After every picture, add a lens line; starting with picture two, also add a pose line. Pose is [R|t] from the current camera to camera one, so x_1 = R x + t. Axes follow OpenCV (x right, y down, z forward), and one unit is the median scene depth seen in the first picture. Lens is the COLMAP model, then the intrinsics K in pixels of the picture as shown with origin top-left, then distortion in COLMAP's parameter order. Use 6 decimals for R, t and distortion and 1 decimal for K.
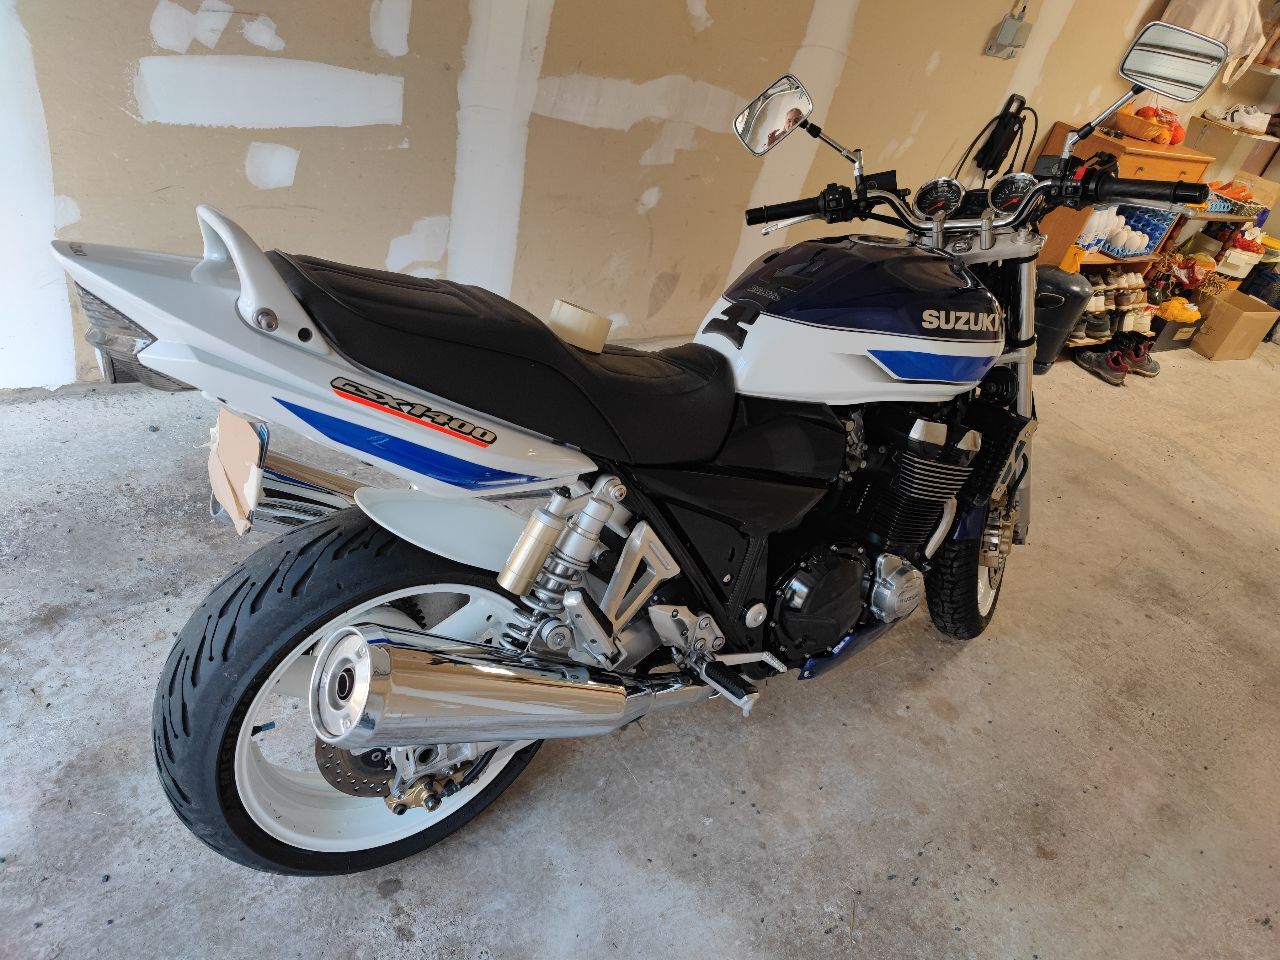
lens RADIAL K [[848.4, 0, 646.6], [0, 848.4, 484.5], [0, 0, 1]] dist [0.075289, -0.055148]
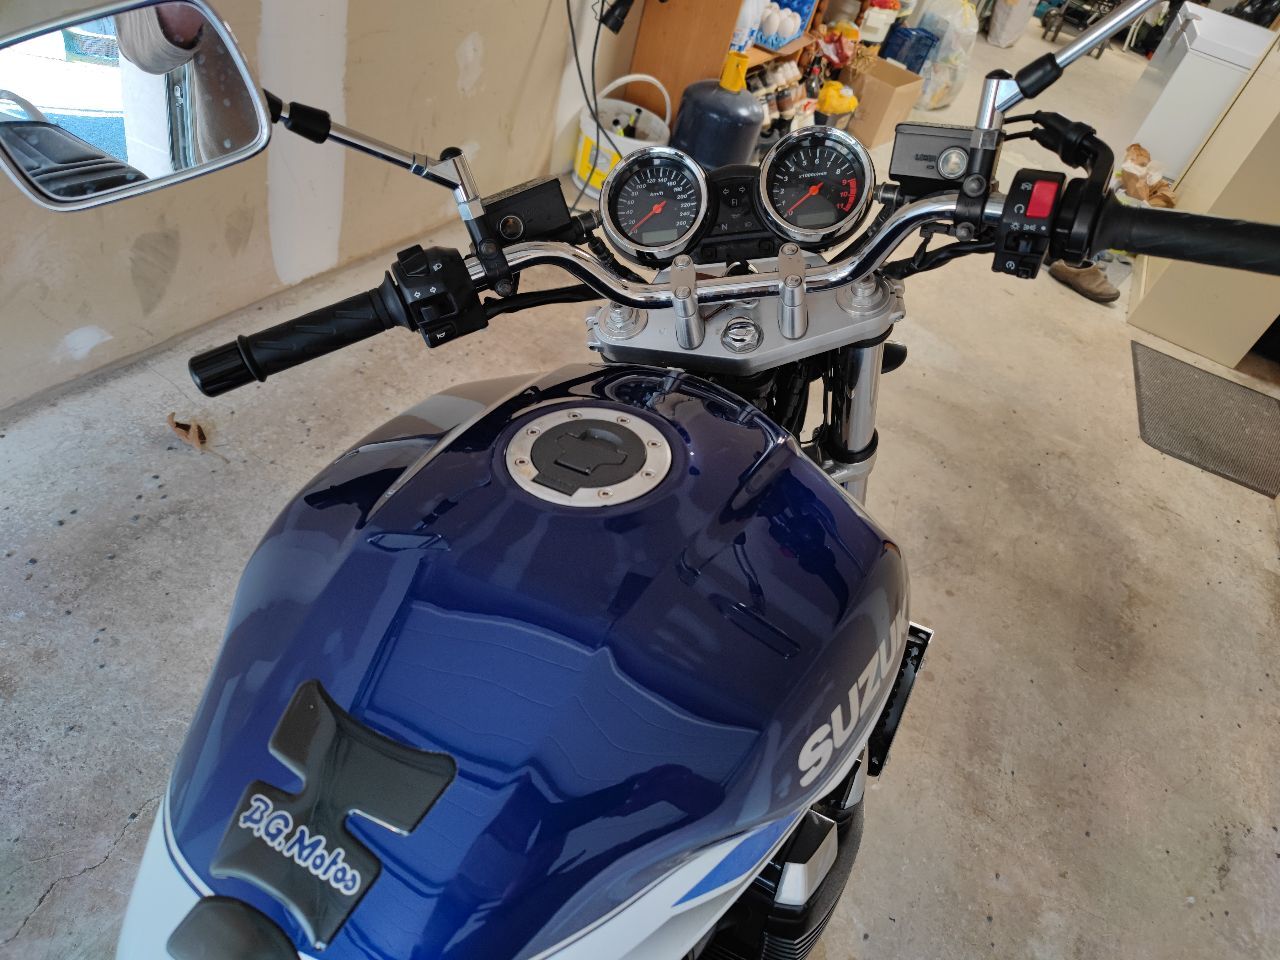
lens RADIAL K [[848.4, 0, 646.6], [0, 848.4, 484.5], [0, 0, 1]] dist [0.075289, -0.055148]
pose [[0.899771, -0.303280, 0.313741, 0.063522], [0.217586, 0.935056, 0.279869, -0.131868], [-0.378244, -0.183552, 0.907326, 0.238934]]
